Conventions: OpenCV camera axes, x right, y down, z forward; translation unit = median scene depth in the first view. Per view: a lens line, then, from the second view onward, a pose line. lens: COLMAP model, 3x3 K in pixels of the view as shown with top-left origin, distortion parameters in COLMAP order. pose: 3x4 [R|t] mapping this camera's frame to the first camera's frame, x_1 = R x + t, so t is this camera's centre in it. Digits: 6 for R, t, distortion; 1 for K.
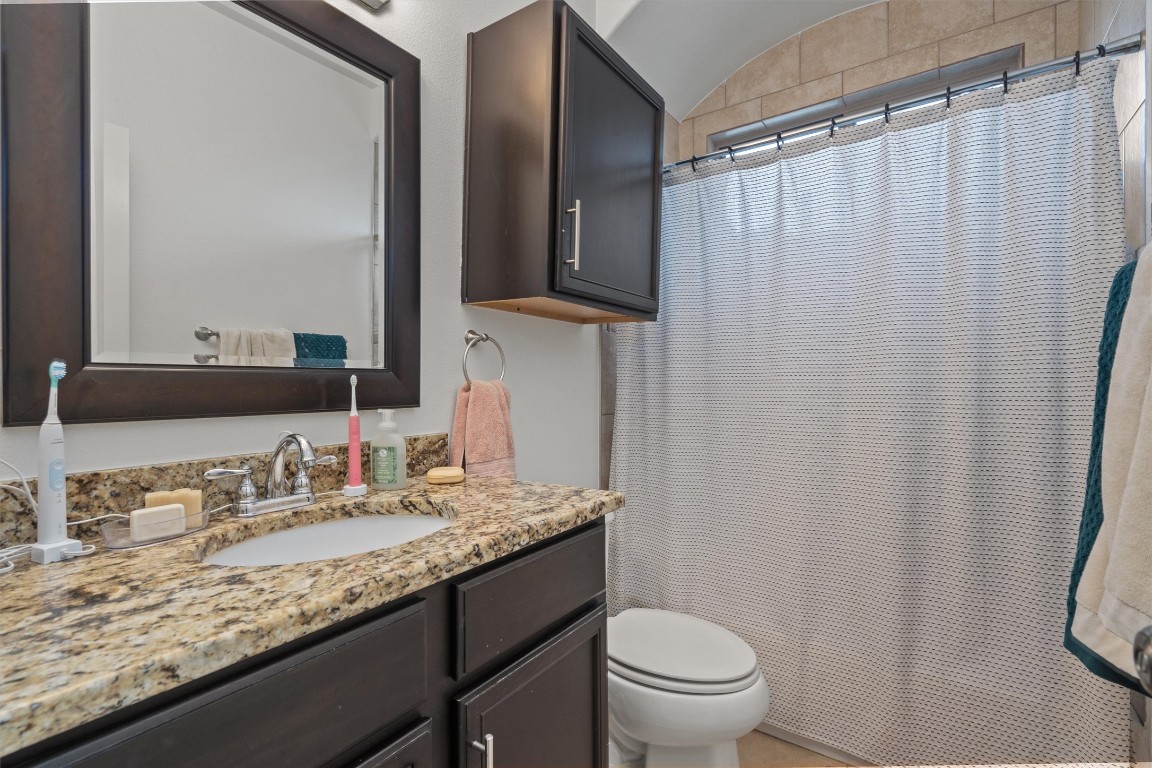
lens RADIAL K [[545.1, 0, 578.5], [0, 545.1, 377.4], [0, 0, 1]] dist [0.000177, 0.000453]
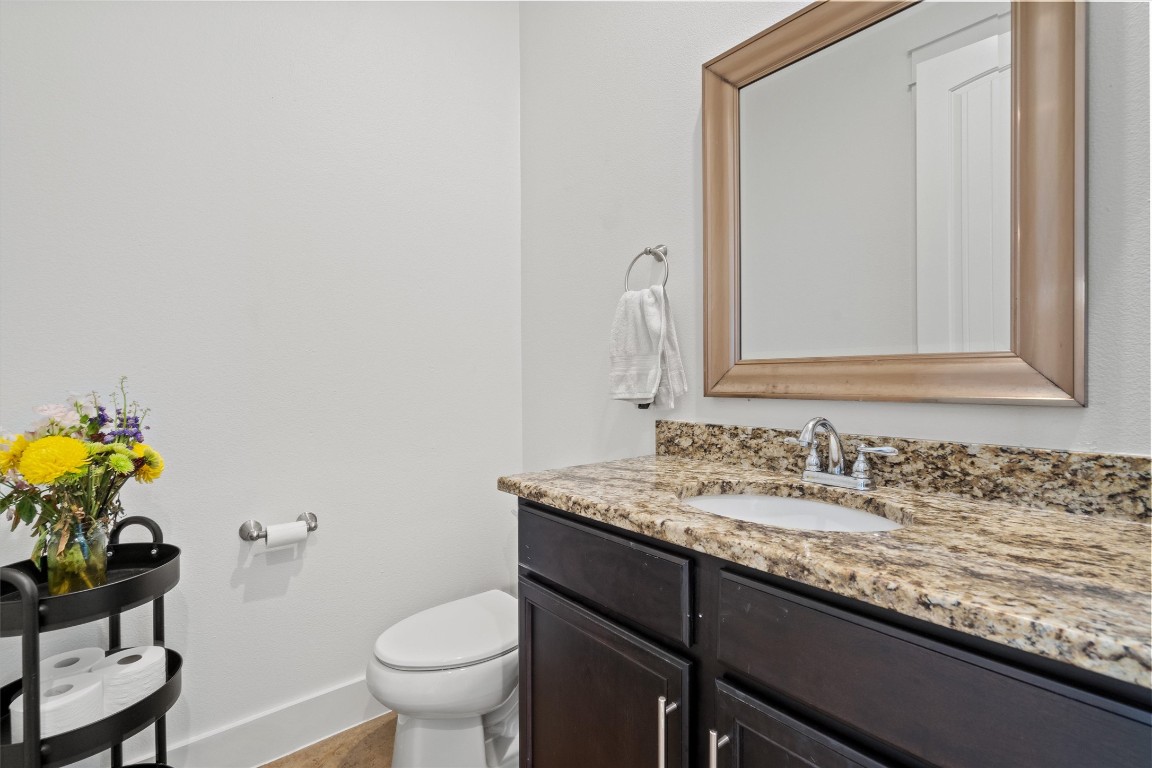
lens RADIAL K [[545.1, 0, 578.5], [0, 545.1, 377.4], [0, 0, 1]] dist [0.000177, 0.000453]
pose [[-0.291414, 0.013182, -0.956506, 0.733154], [0.017301, 0.999814, 0.008508, 0.006919], [0.956440, -0.014069, -0.291588, 0.929805]]
